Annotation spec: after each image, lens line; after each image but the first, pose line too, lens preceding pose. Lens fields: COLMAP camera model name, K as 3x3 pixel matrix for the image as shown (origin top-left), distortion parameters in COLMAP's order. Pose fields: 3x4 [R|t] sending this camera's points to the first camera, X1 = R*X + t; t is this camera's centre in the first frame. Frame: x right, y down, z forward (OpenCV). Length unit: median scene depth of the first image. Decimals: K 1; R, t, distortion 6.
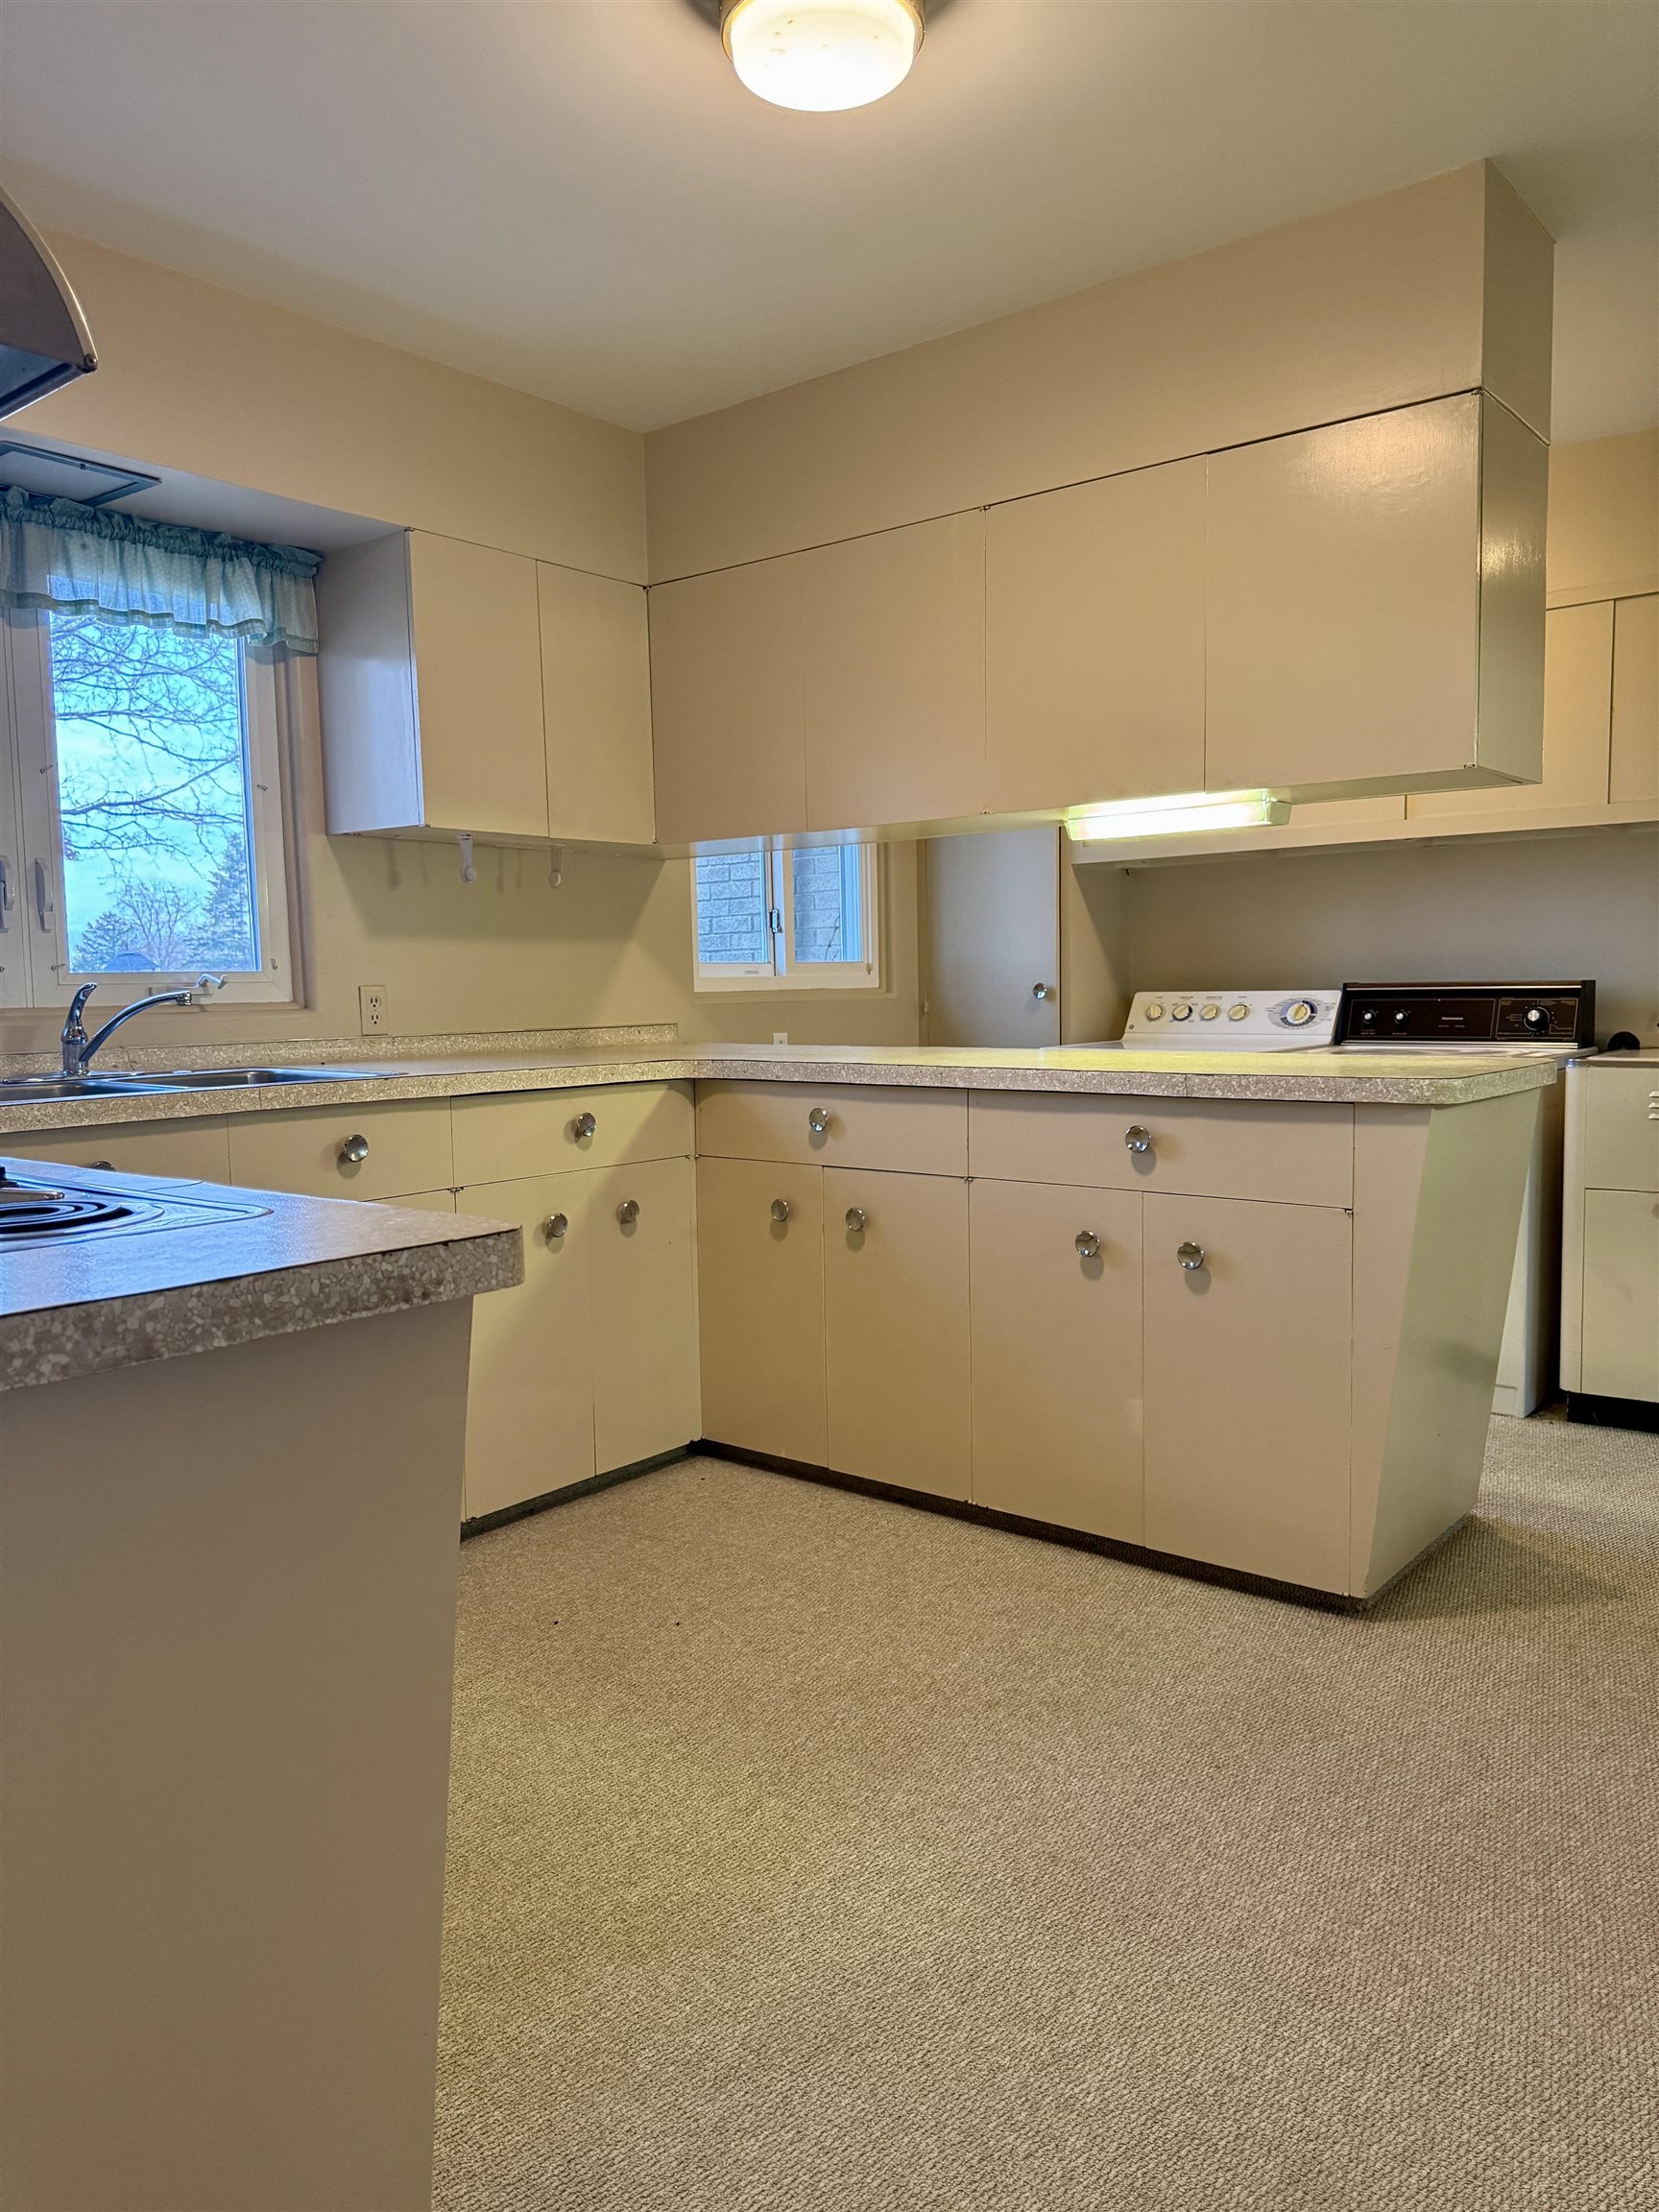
lens RADIAL K [[1561.7, 0, 829.5], [0, 1561.7, 1106.0], [0, 0, 1]] dist [0.008178, 0.000966]
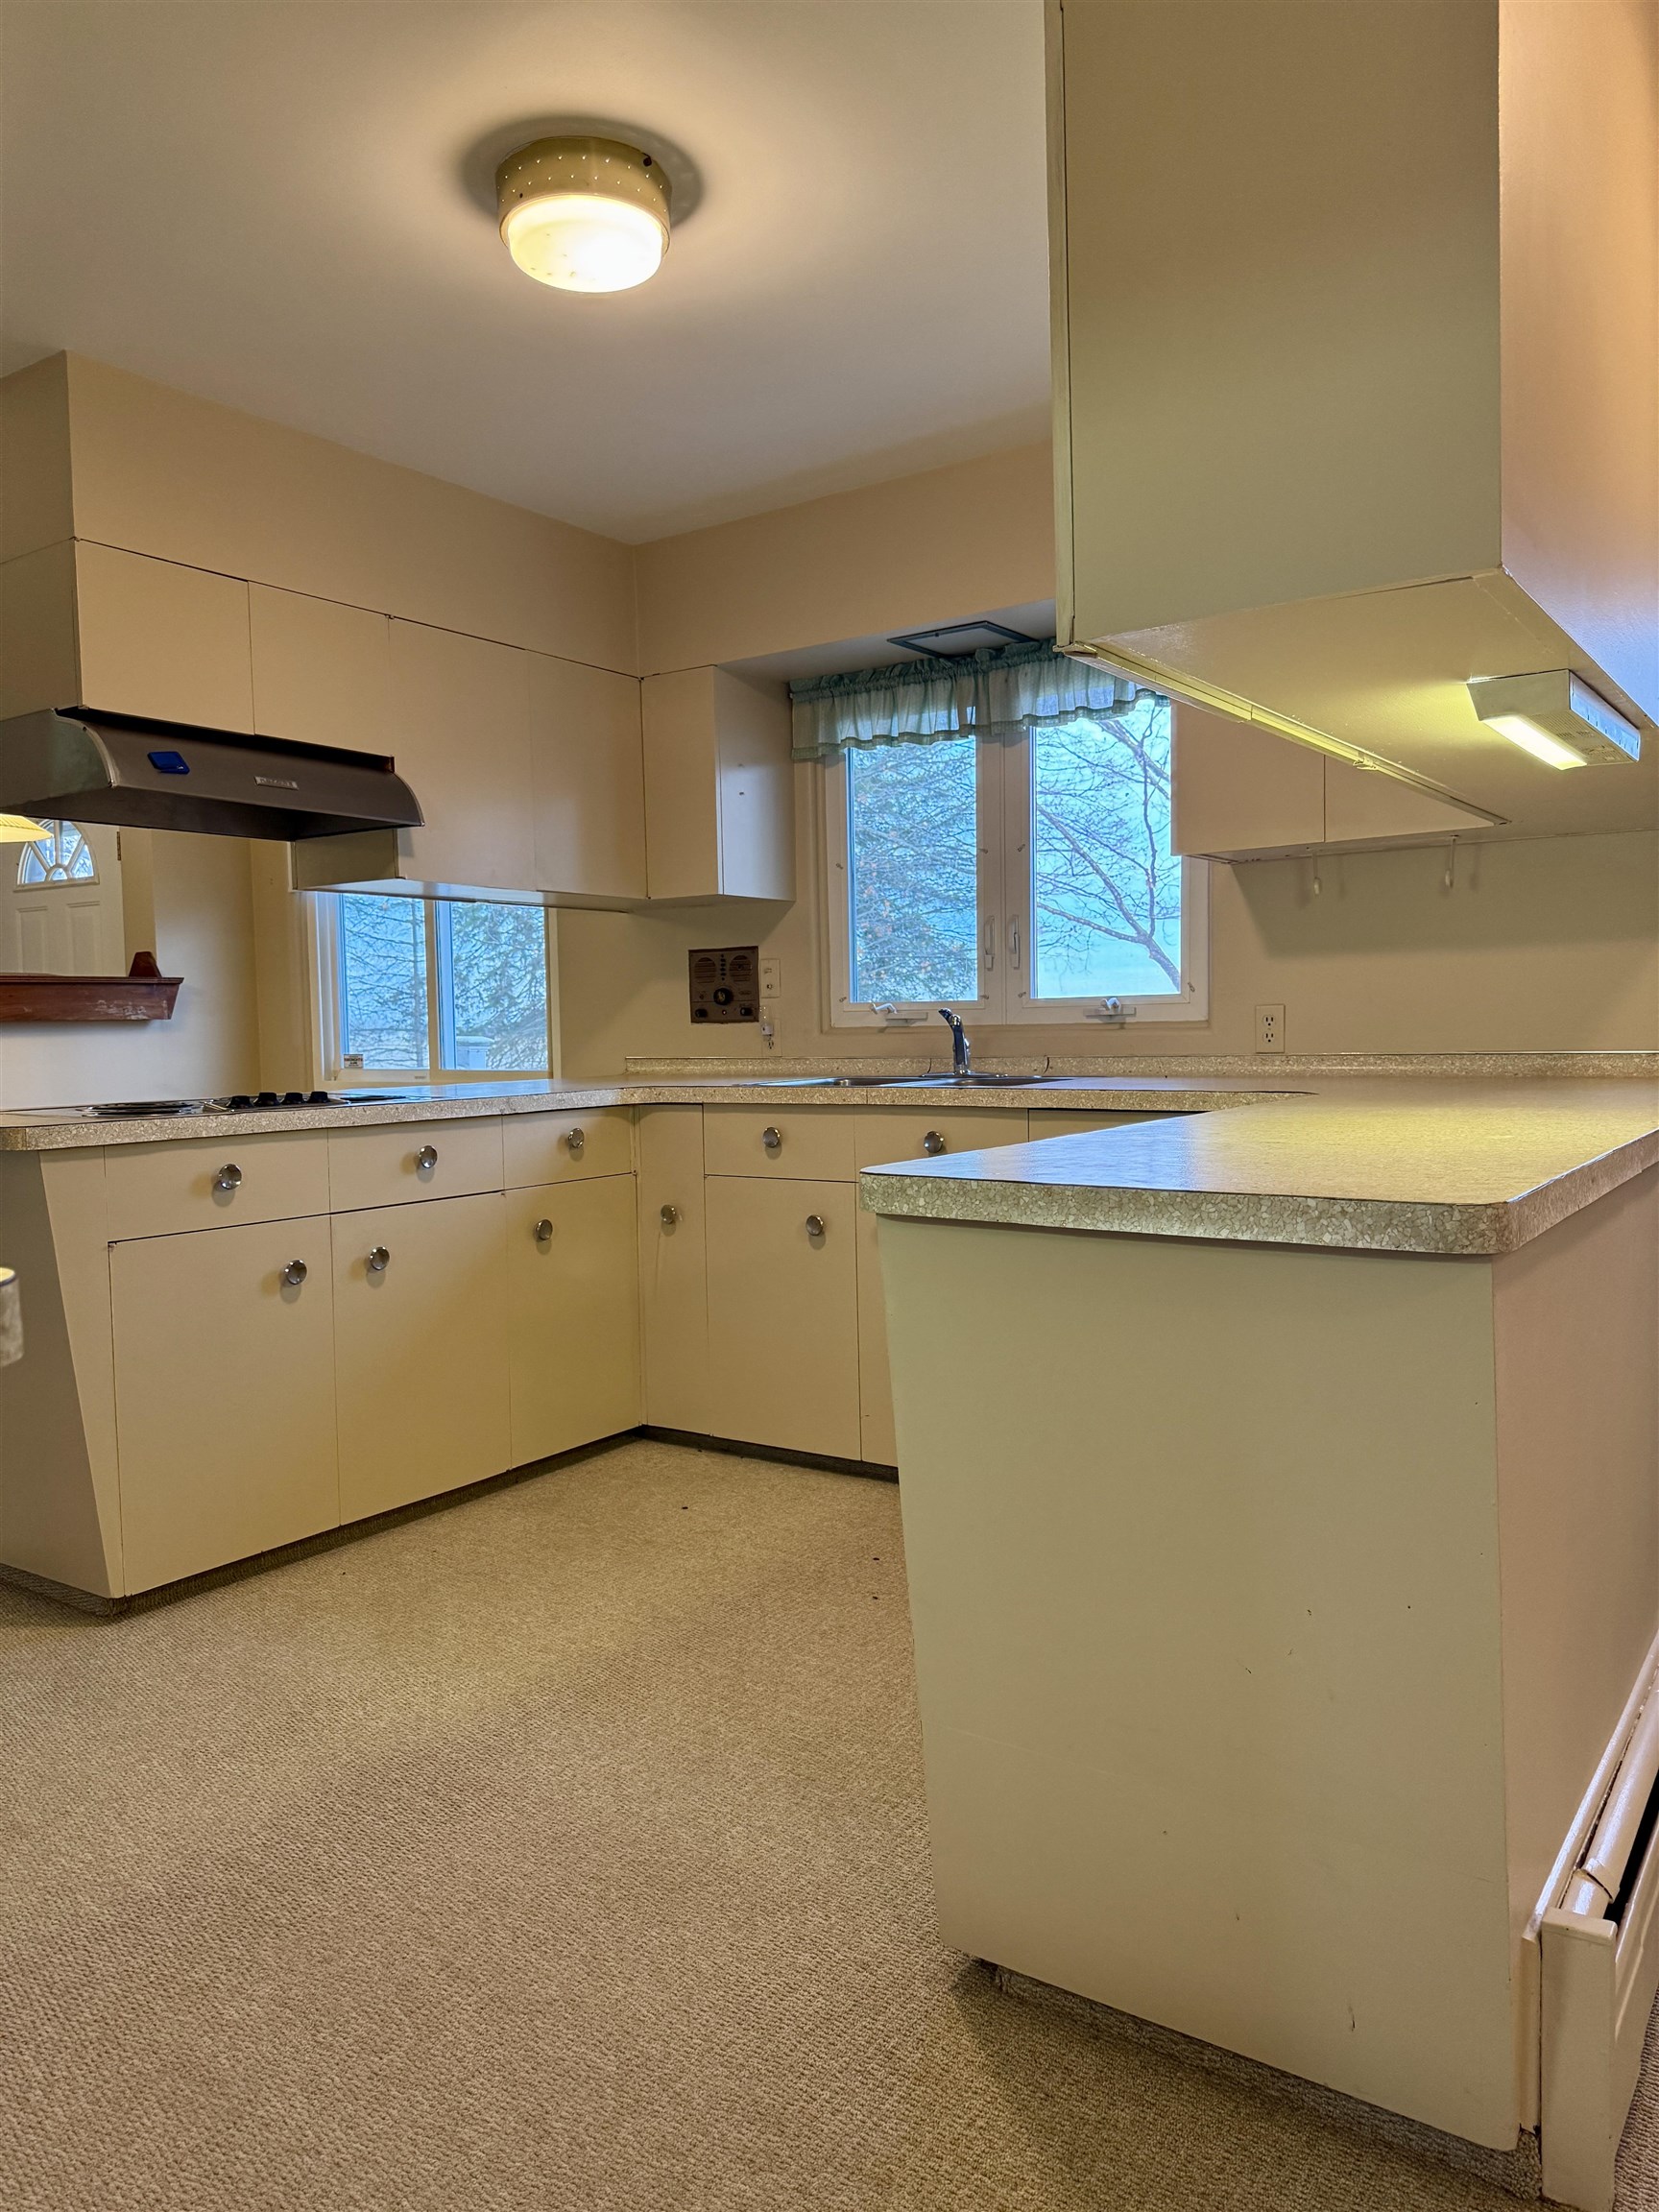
lens RADIAL K [[1561.7, 0, 829.5], [0, 1561.7, 1106.0], [0, 0, 1]] dist [0.008178, 0.000966]
pose [[0.070179, 0.064478, -0.995448, 1.273388], [-0.061481, 0.996291, 0.060198, -0.098307], [0.995638, 0.056976, 0.073883, 1.149149]]
